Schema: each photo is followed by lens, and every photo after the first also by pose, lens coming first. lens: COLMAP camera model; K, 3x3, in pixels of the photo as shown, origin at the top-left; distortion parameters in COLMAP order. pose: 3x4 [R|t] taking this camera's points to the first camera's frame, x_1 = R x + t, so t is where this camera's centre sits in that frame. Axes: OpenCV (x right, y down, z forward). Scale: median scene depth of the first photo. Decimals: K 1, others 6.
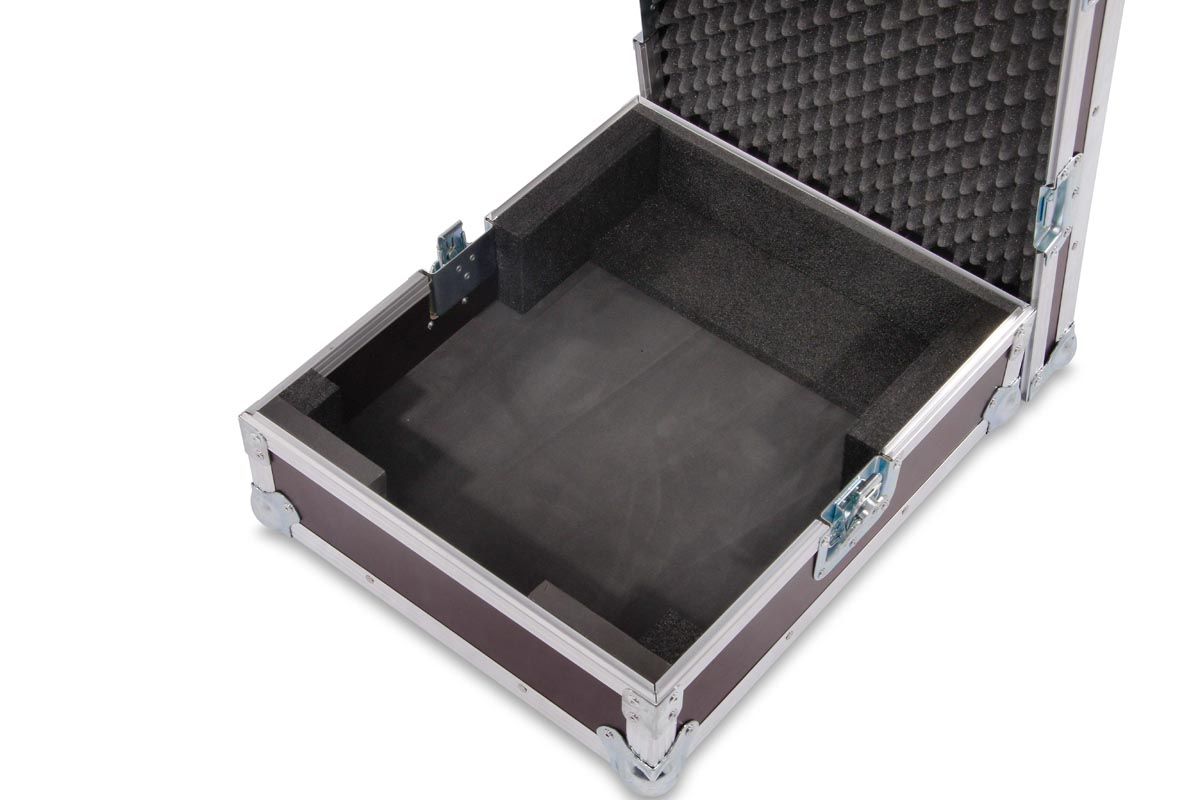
lens RADIAL K [[2066.1, 0, 600.0], [0, 2066.1, 400.0], [0, 0, 1]] dist [0.074512, 0.030602]
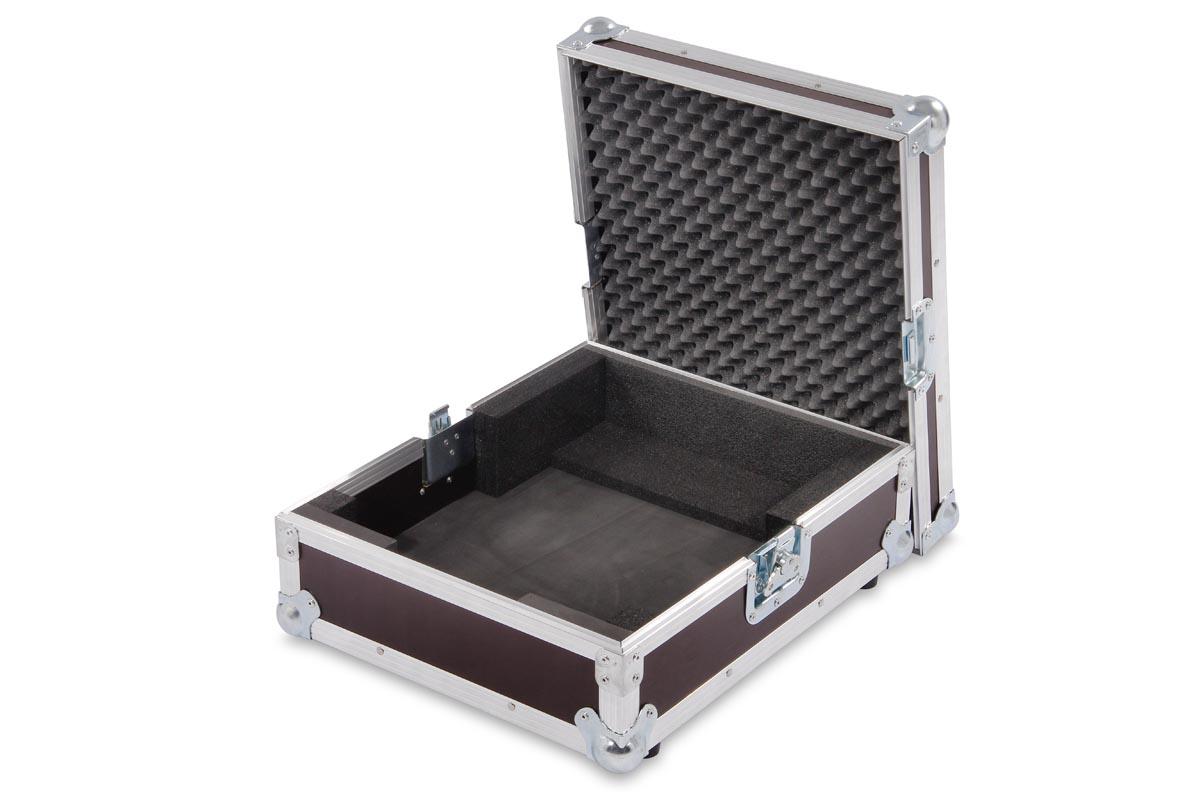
lens RADIAL K [[2704.0, 0, 600.0], [0, 2704.0, 400.0], [0, 0, 1]] dist [-0.006404, 0.025906]
pose [[0.998938, -0.020350, 0.041341, -0.043994], [0.034926, 0.919621, -0.391251, 0.553245], [-0.030056, 0.392280, 0.919355, -0.490622]]
